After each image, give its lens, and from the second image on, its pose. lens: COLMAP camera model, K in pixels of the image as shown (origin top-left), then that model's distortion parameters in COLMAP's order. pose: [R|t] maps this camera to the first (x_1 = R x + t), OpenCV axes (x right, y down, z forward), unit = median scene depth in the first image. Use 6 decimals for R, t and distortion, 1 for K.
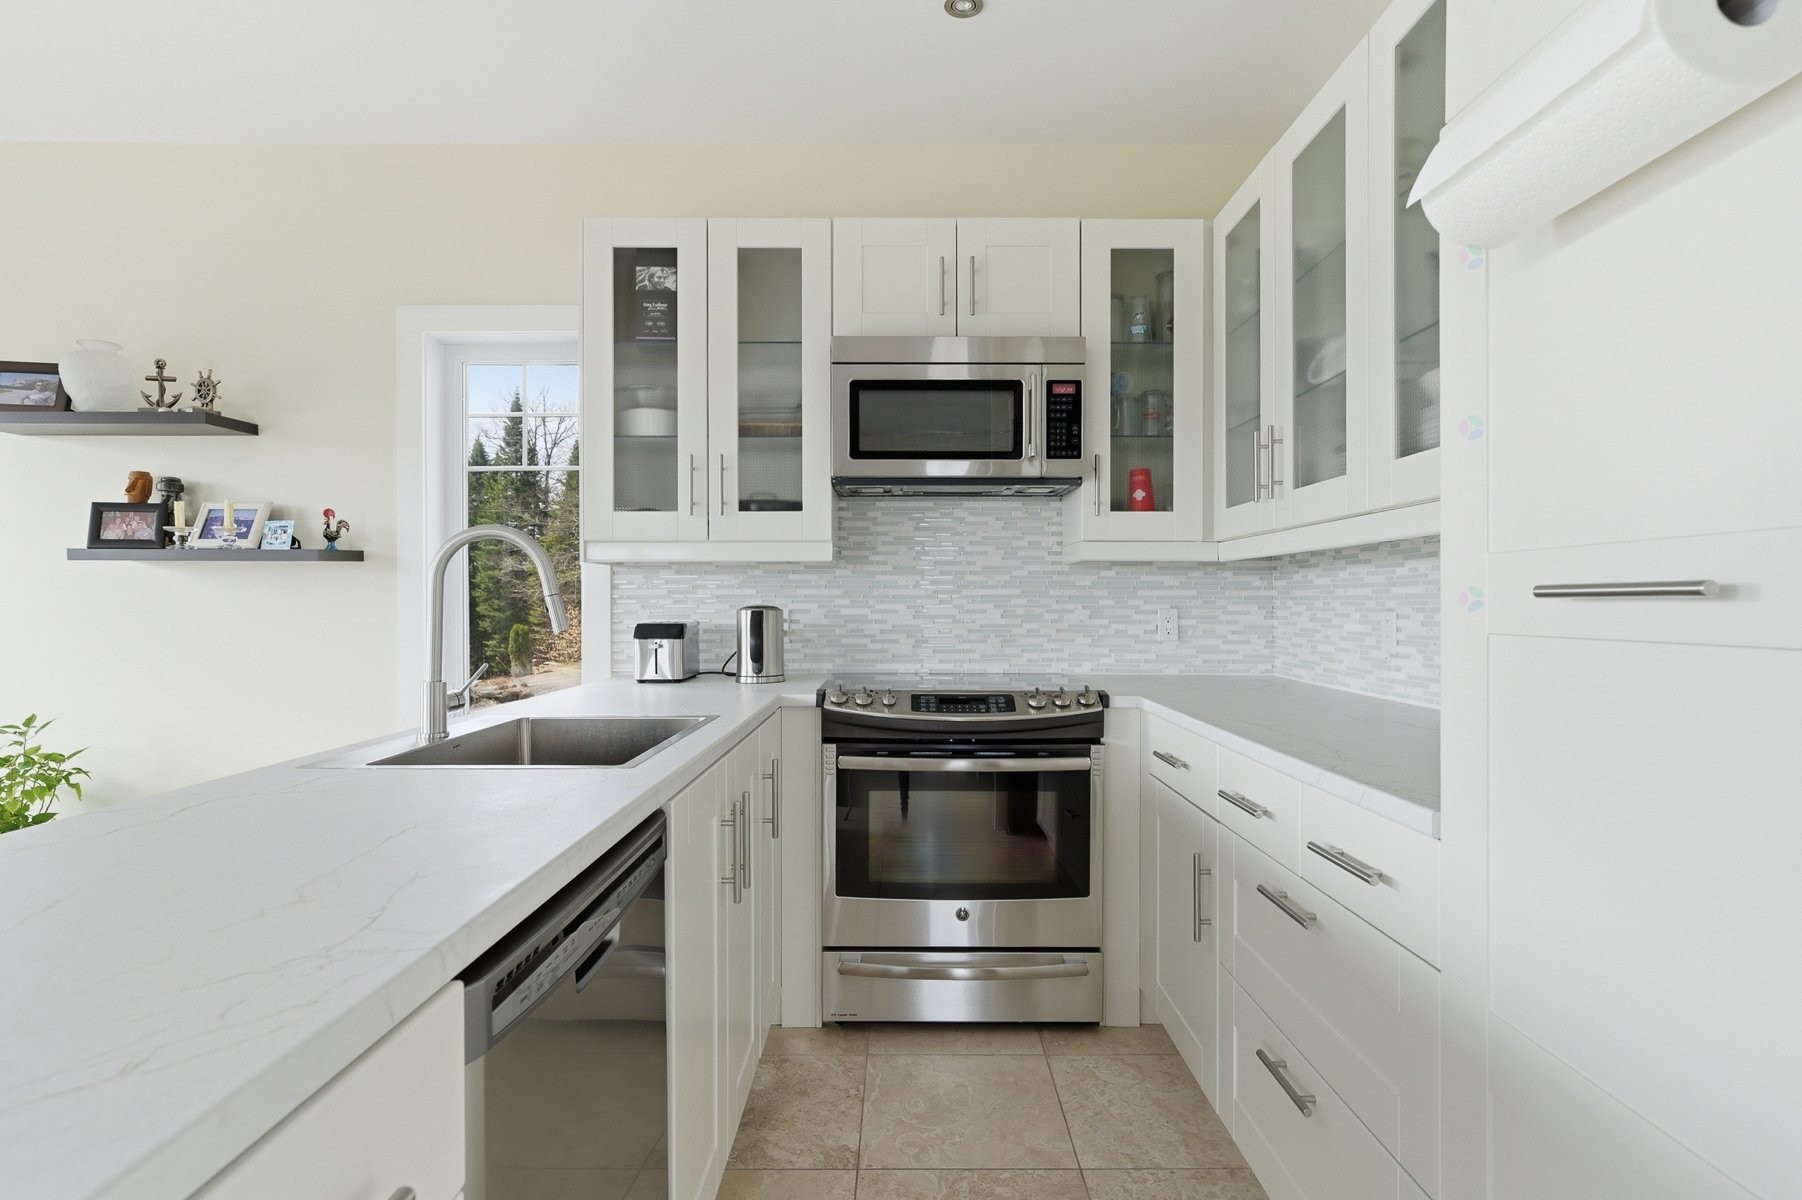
lens RADIAL K [[922.0, 0, 883.1], [0, 922.0, 607.5], [0, 0, 1]] dist [0.000241, -0.000226]
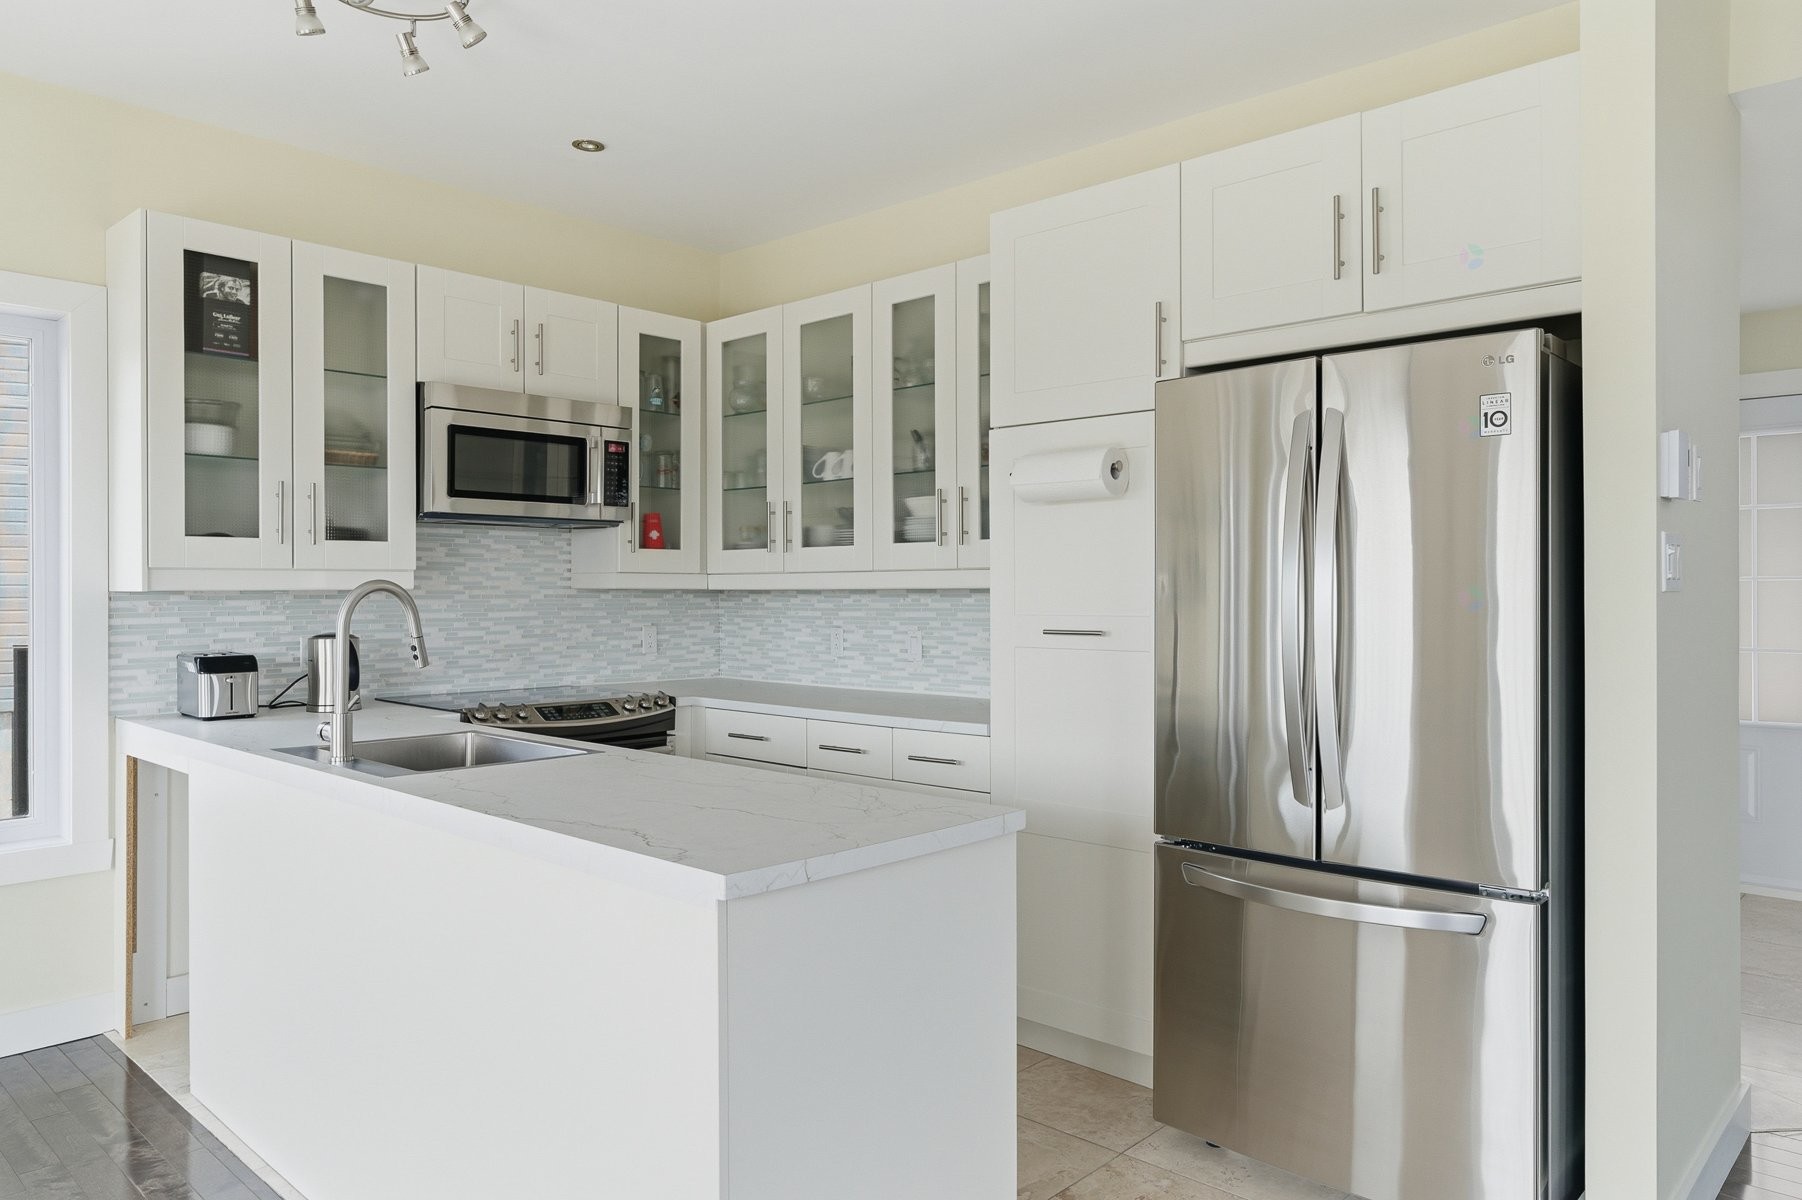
lens RADIAL K [[1339.8, 0, 890.2], [0, 1339.8, 603.0], [0, 0, 1]] dist [0.066026, 0.002415]
pose [[0.680152, -0.010489, 0.732996, -0.817117], [0.005756, 0.999943, 0.008968, -0.045951], [-0.733048, -0.001880, 0.680174, -0.443982]]
